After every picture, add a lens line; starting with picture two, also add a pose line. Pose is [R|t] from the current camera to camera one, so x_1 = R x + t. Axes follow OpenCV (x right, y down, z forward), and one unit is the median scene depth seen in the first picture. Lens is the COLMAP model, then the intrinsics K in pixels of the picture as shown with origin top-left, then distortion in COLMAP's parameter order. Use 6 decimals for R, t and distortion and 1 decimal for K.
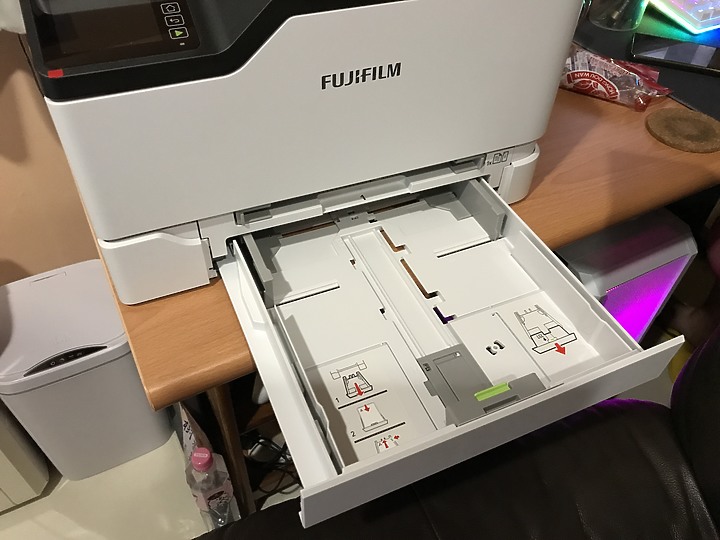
lens RADIAL K [[590.3, 0, 357.9], [0, 590.3, 281.1], [0, 0, 1]] dist [0.001762, 0.000782]
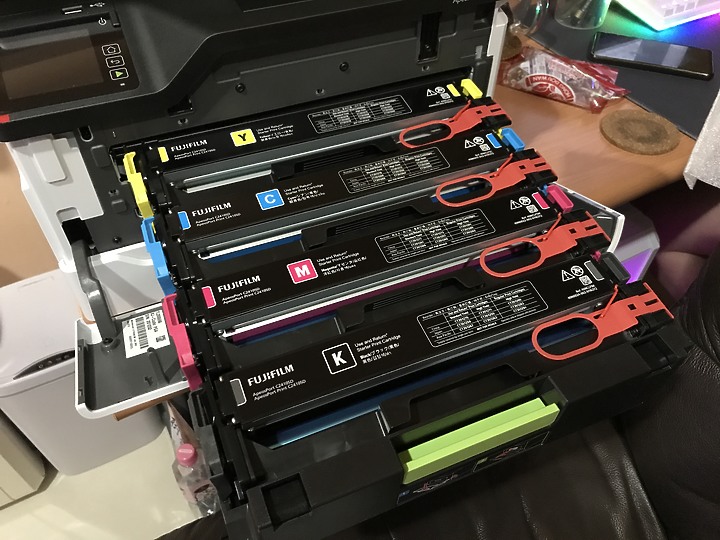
lens RADIAL K [[590.3, 0, 357.9], [0, 590.3, 281.1], [0, 0, 1]] dist [0.001762, 0.000782]
pose [[0.999727, -0.022064, -0.007658, 0.063264], [0.022268, 0.999369, 0.027666, -0.032238], [0.007043, -0.027829, 0.999588, -0.036941]]
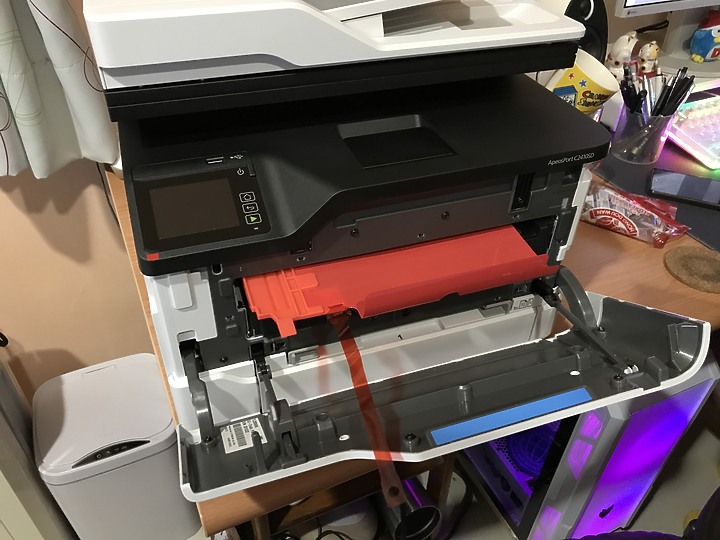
lens RADIAL K [[590.3, 0, 357.9], [0, 590.3, 281.1], [0, 0, 1]] dist [0.001762, 0.000782]
pose [[0.998339, 0.031083, -0.048514, -0.014462], [-0.036523, 0.992623, -0.115608, -0.080739], [0.044563, 0.117188, 0.992109, -0.081481]]
